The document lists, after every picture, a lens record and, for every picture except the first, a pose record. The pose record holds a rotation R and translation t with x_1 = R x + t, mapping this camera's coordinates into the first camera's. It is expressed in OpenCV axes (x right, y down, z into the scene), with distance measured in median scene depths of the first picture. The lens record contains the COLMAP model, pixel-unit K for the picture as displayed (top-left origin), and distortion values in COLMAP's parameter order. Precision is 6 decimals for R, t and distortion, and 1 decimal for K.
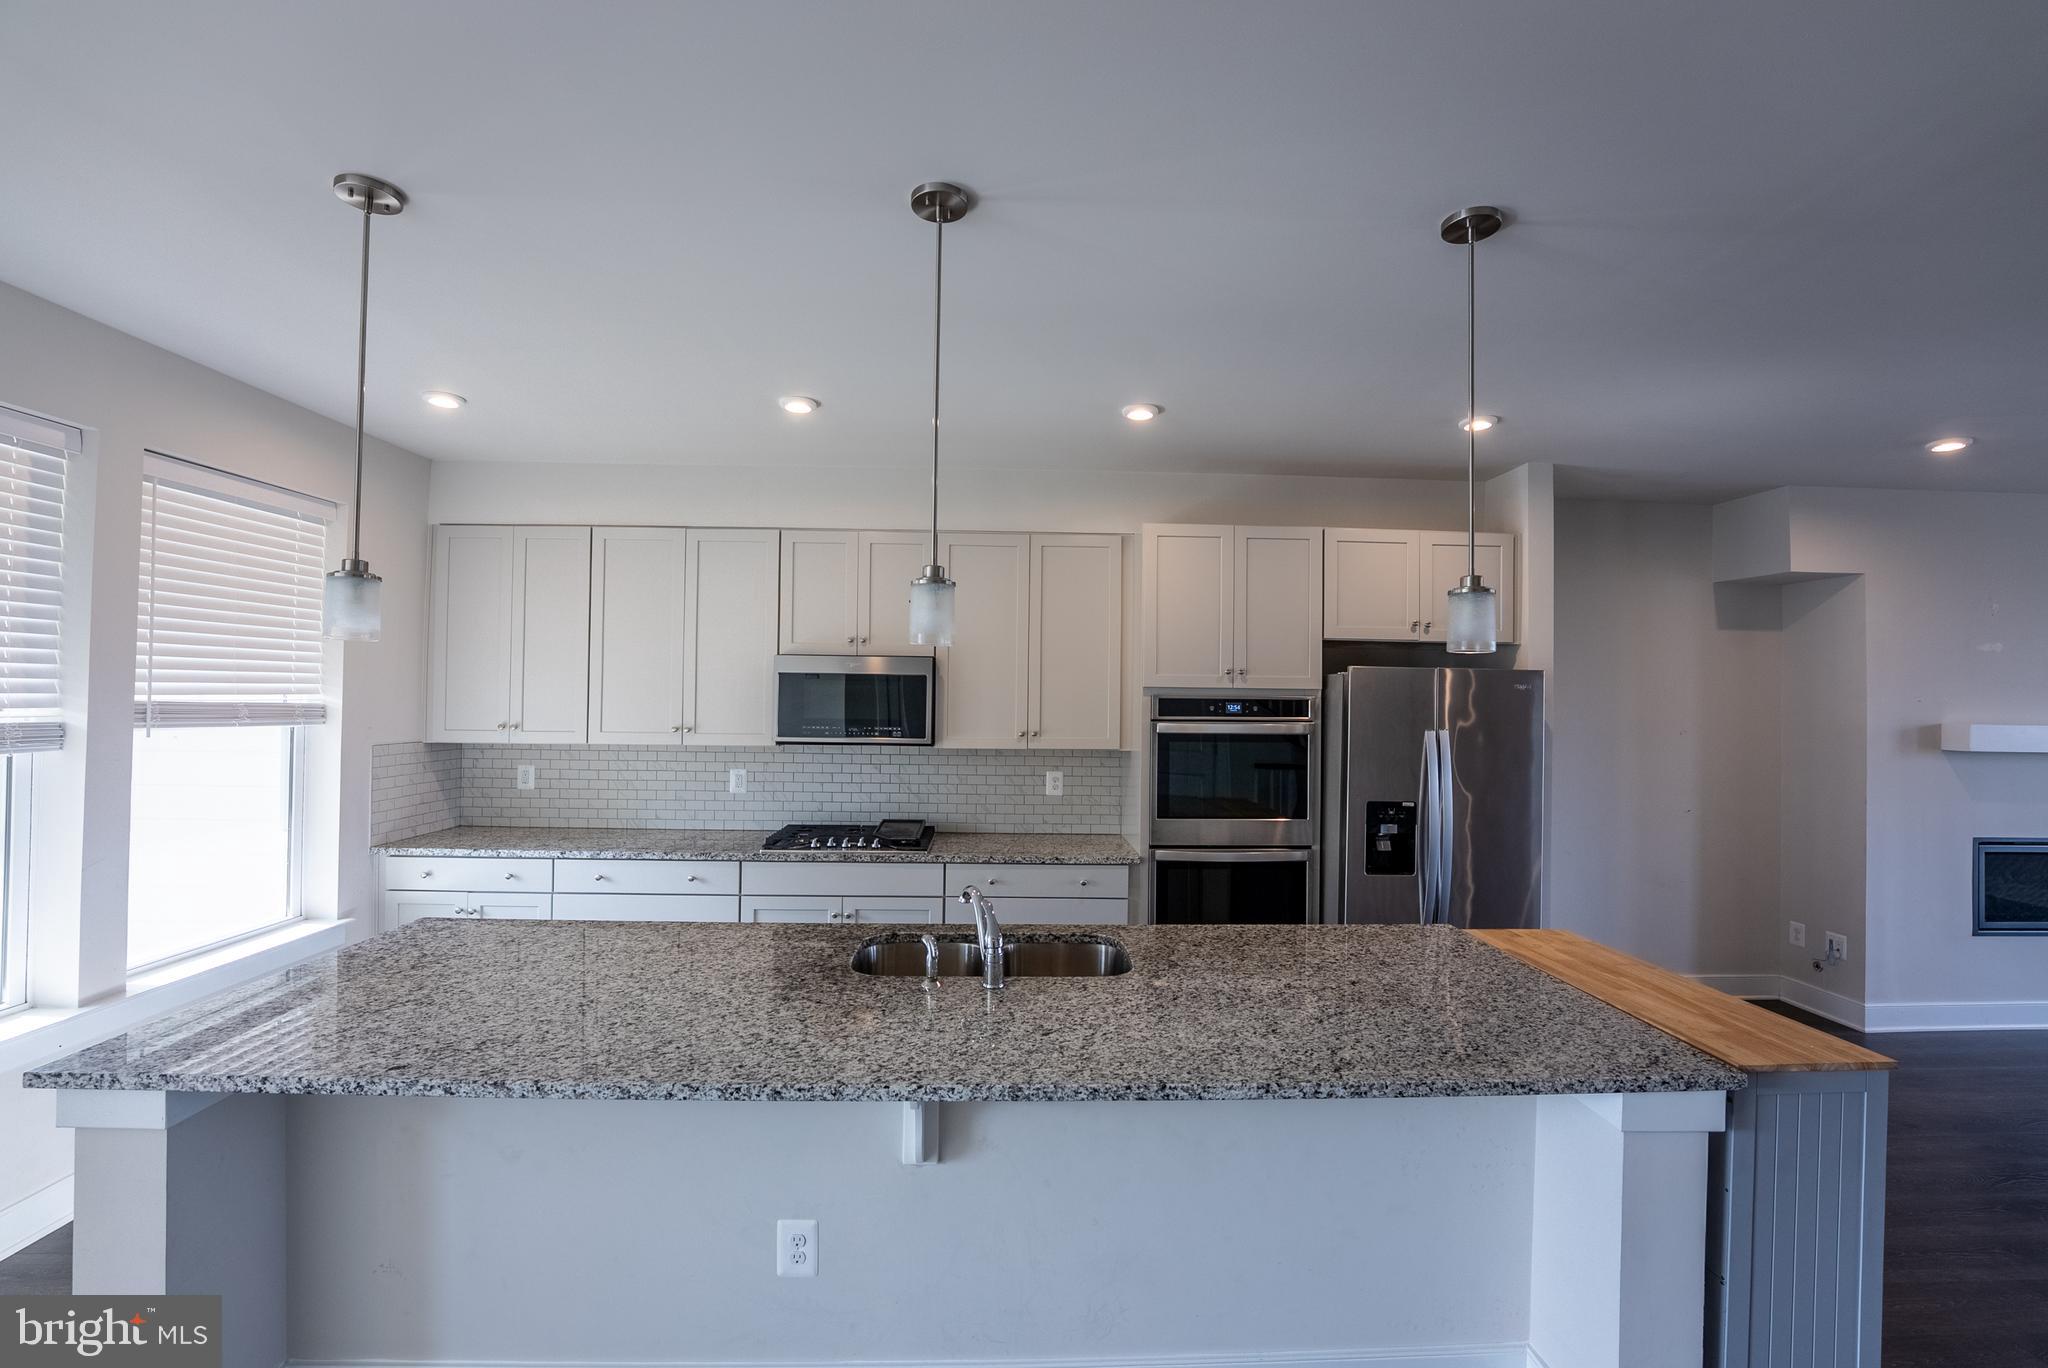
lens RADIAL K [[840.9, 0, 1024.0], [0, 840.9, 684.0], [0, 0, 1]] dist [-0.023083, -0.000212]
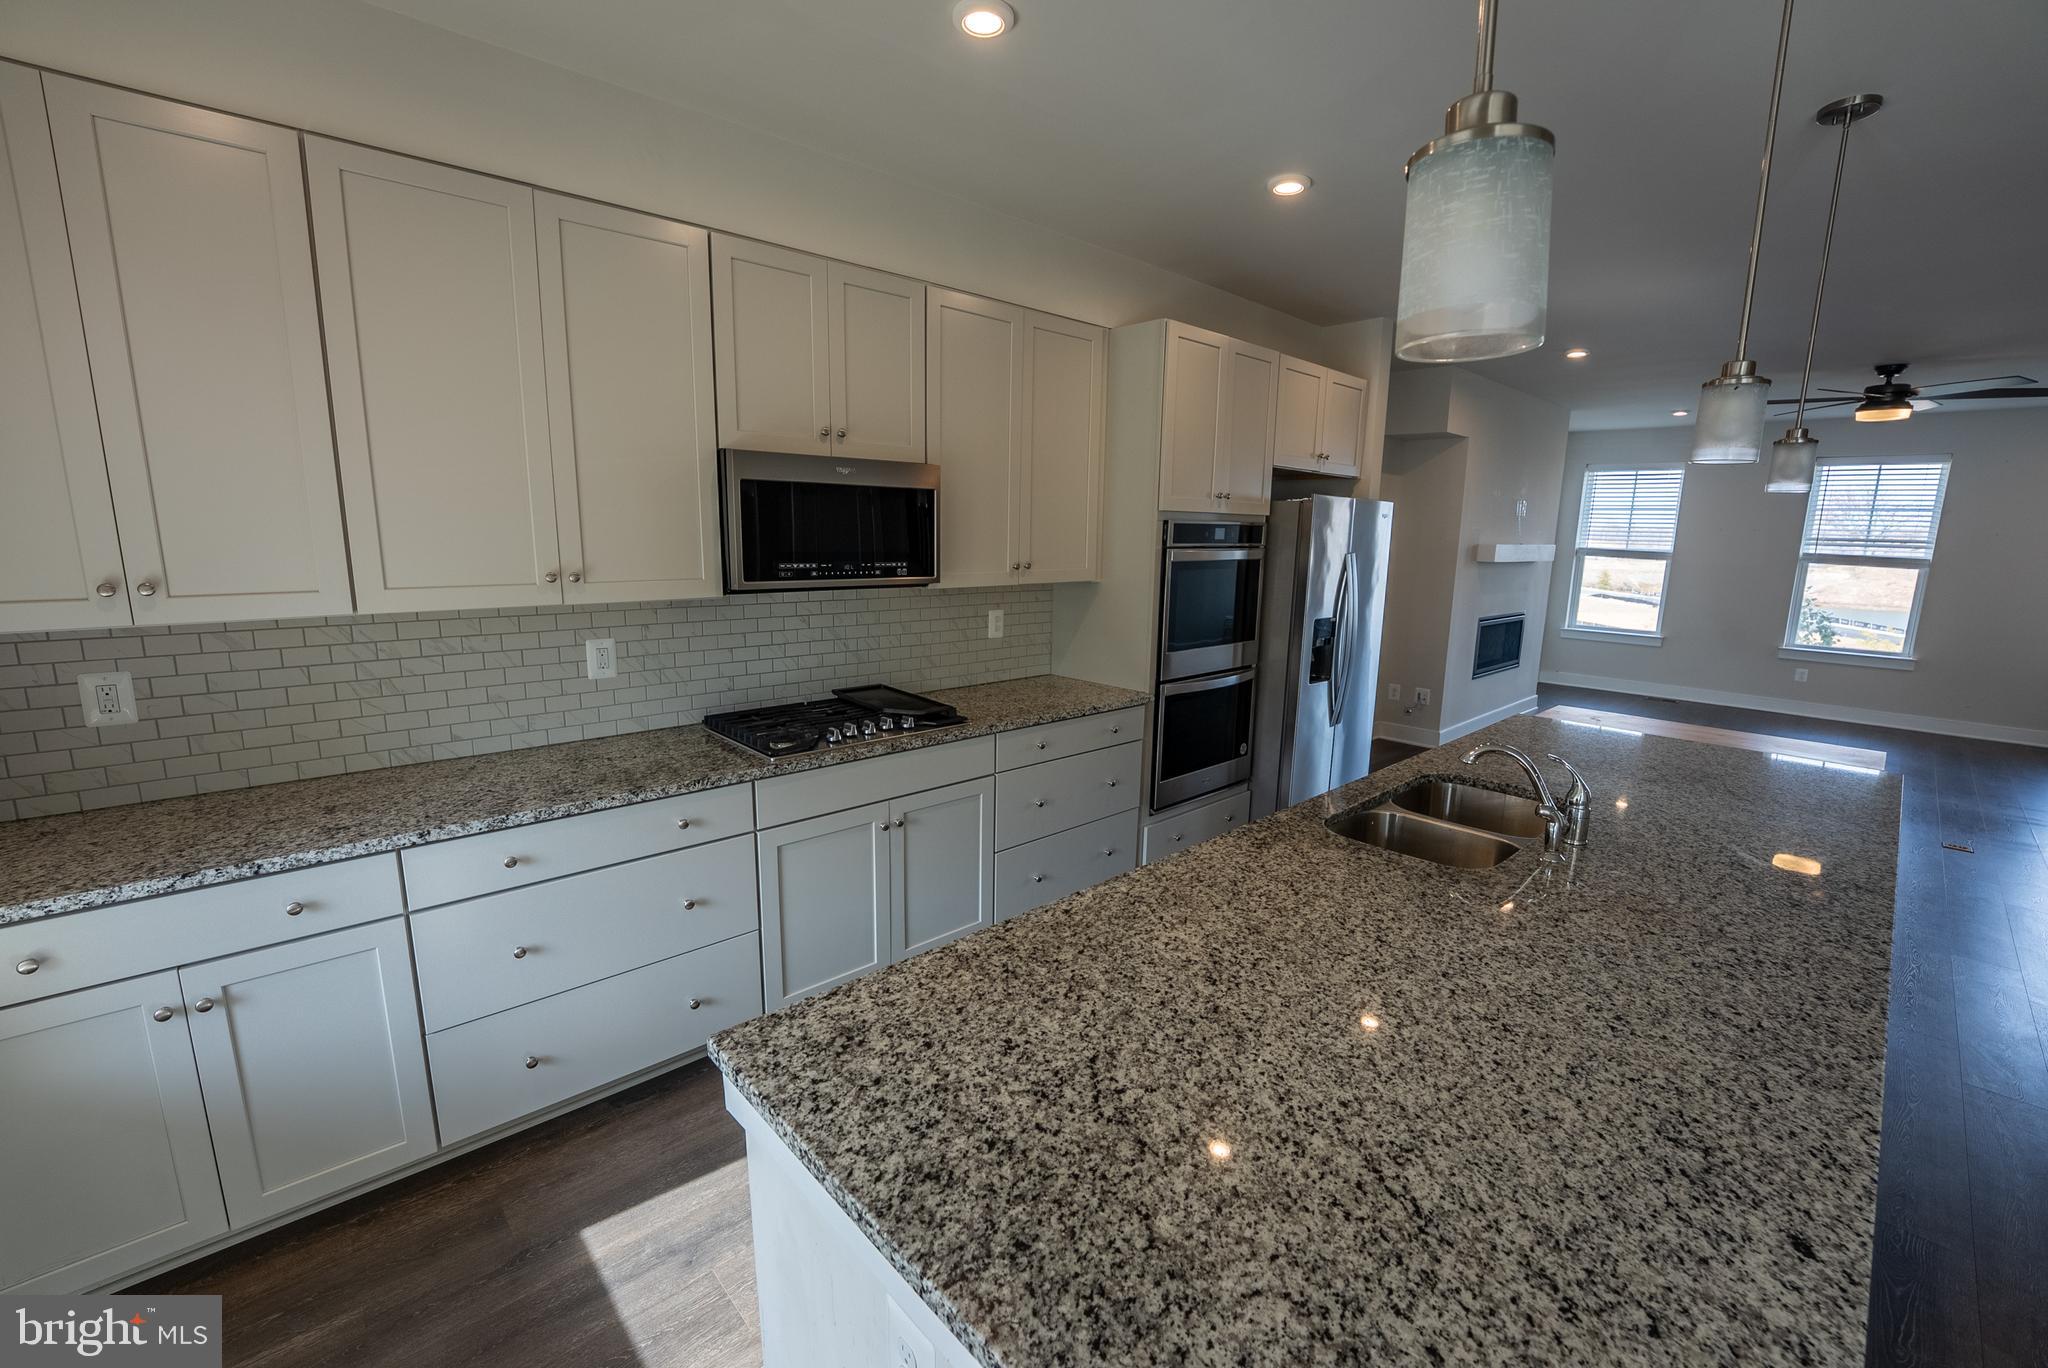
lens RADIAL K [[836.1, 0, 1024.0], [0, 836.1, 684.0], [0, 0, 1]] dist [-0.023353, -0.000232]
pose [[0.760070, -0.119019, 0.638849, -0.541020], [-0.015870, 0.979392, 0.201344, 0.007834], [-0.649647, -0.163174, 0.742518, 0.380744]]
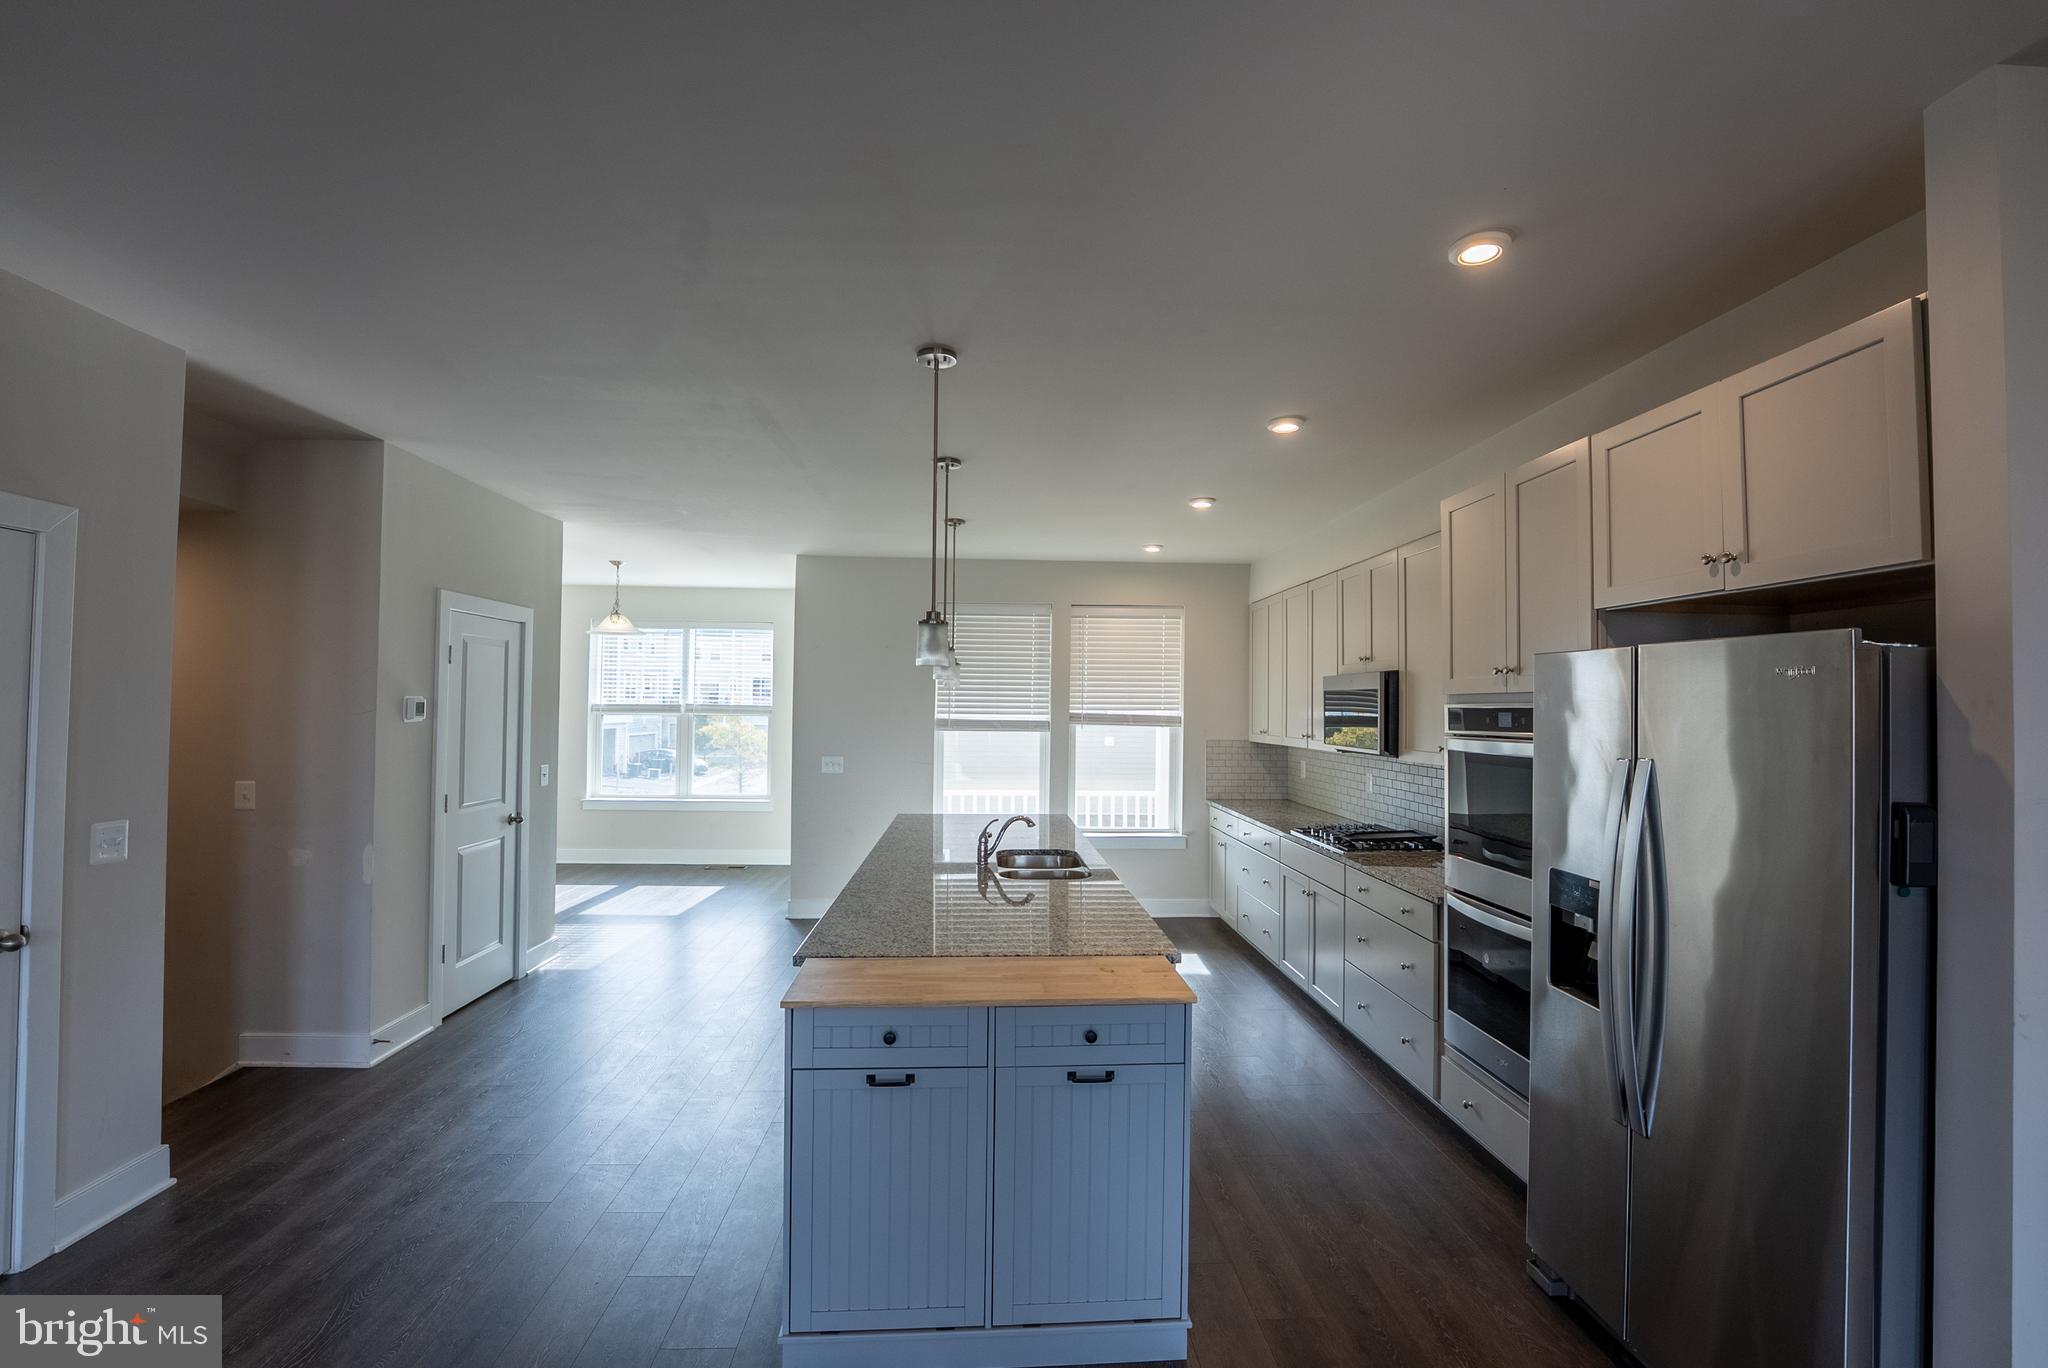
lens RADIAL K [[861.3, 0, 1024.0], [0, 861.3, 684.0], [0, 0, 1]] dist [0.013278, -0.000323]
pose [[0.007408, -0.043709, -0.999017, 0.923443], [0.003528, 0.999039, -0.043684, 0.030472], [0.999966, -0.003201, 0.007555, 0.558703]]
